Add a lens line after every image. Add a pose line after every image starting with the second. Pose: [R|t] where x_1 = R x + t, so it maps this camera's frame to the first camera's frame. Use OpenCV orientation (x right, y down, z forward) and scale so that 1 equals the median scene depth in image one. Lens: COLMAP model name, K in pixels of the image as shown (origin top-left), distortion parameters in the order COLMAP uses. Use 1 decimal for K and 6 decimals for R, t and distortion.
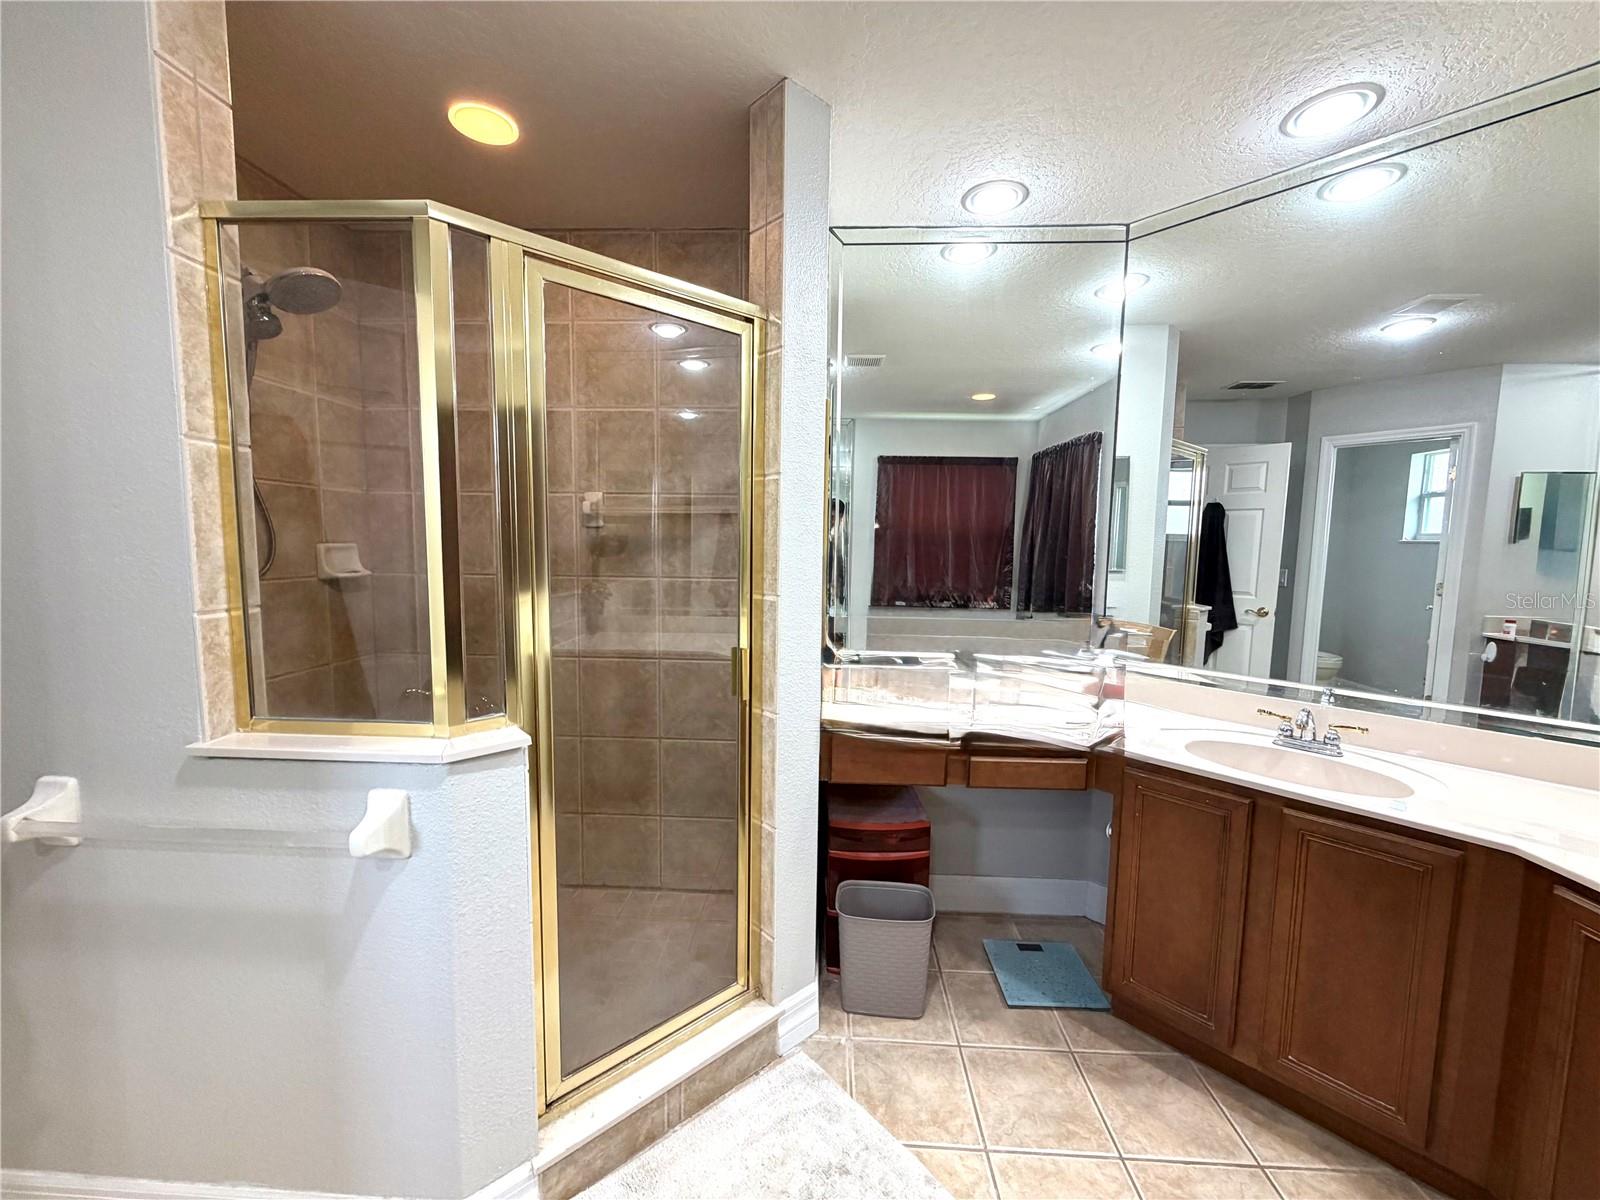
lens RADIAL K [[642.7, 0, 797.0], [0, 642.7, 595.0], [0, 0, 1]] dist [0.001268, -0.000016]
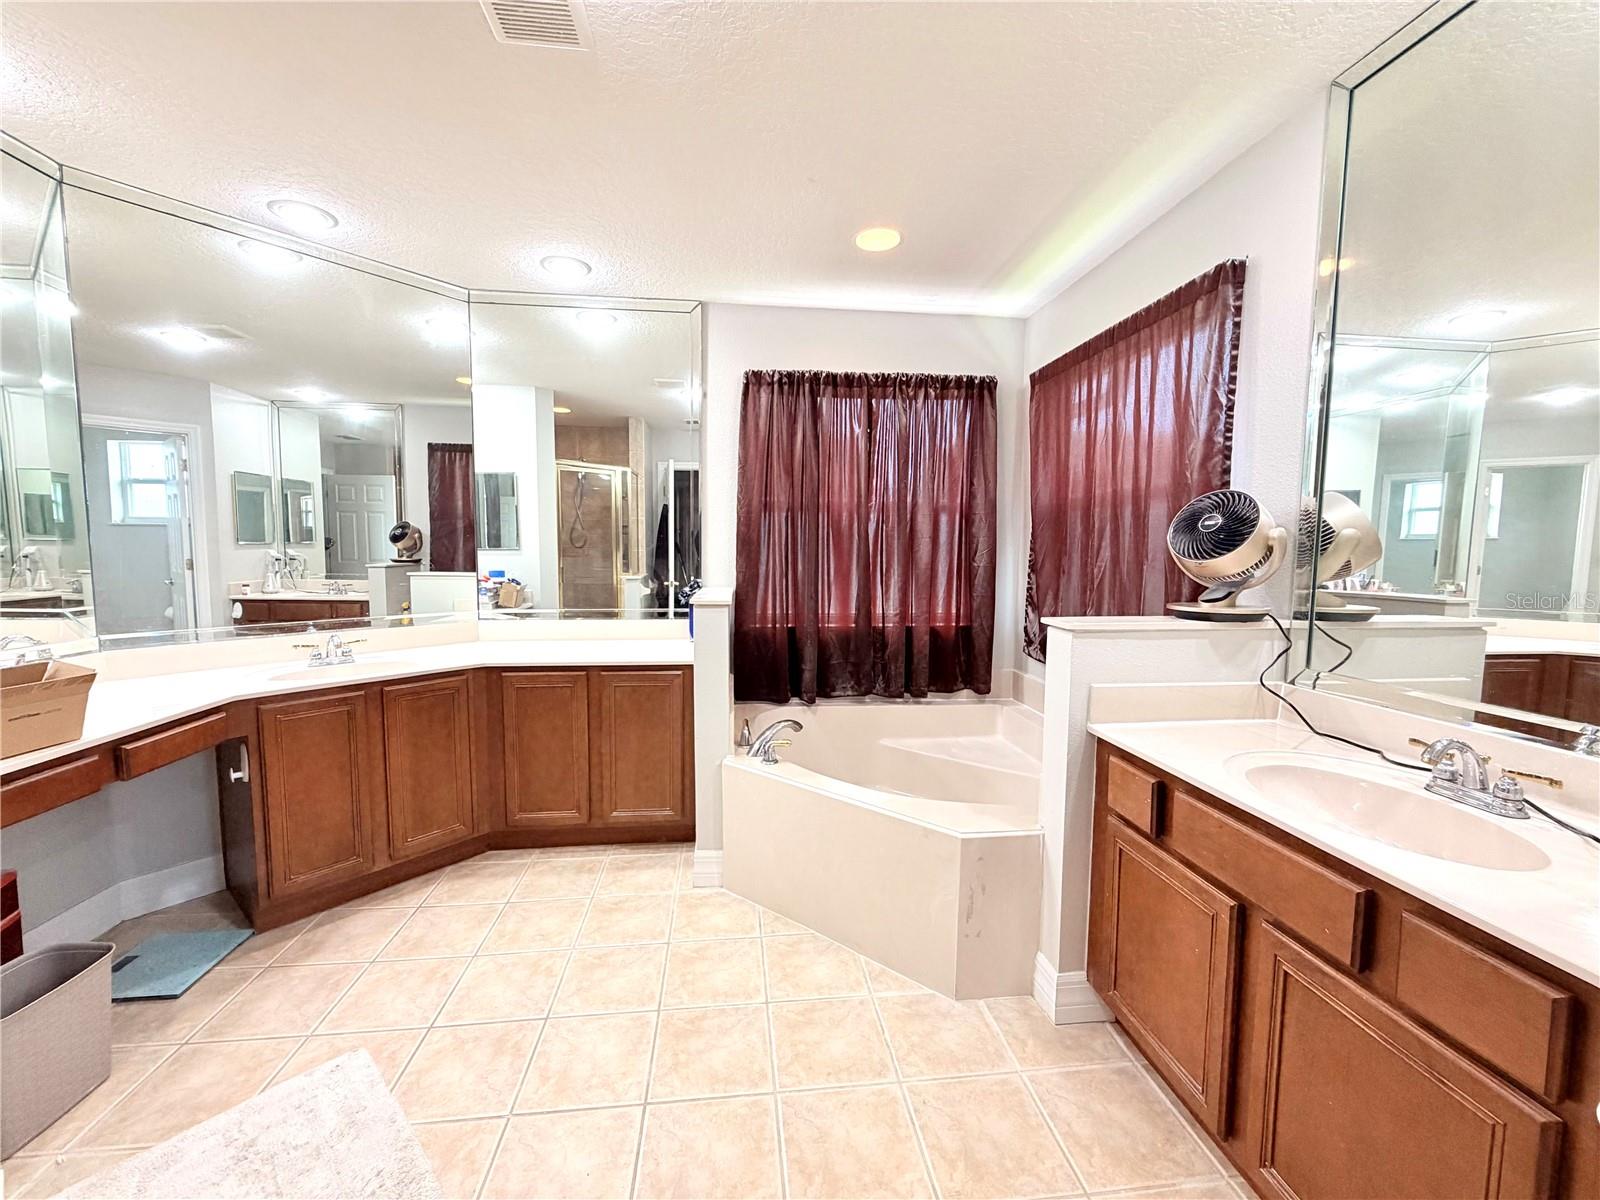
lens RADIAL K [[642.7, 0, 799.0], [0, 642.7, 599.2], [0, 0, 1]] dist [0.001268, -0.000016]
pose [[-0.156815, -0.097251, 0.982828, -0.704636], [0.073842, 0.991200, 0.109861, 0.016619], [-0.984864, 0.089802, -0.148253, 0.179396]]
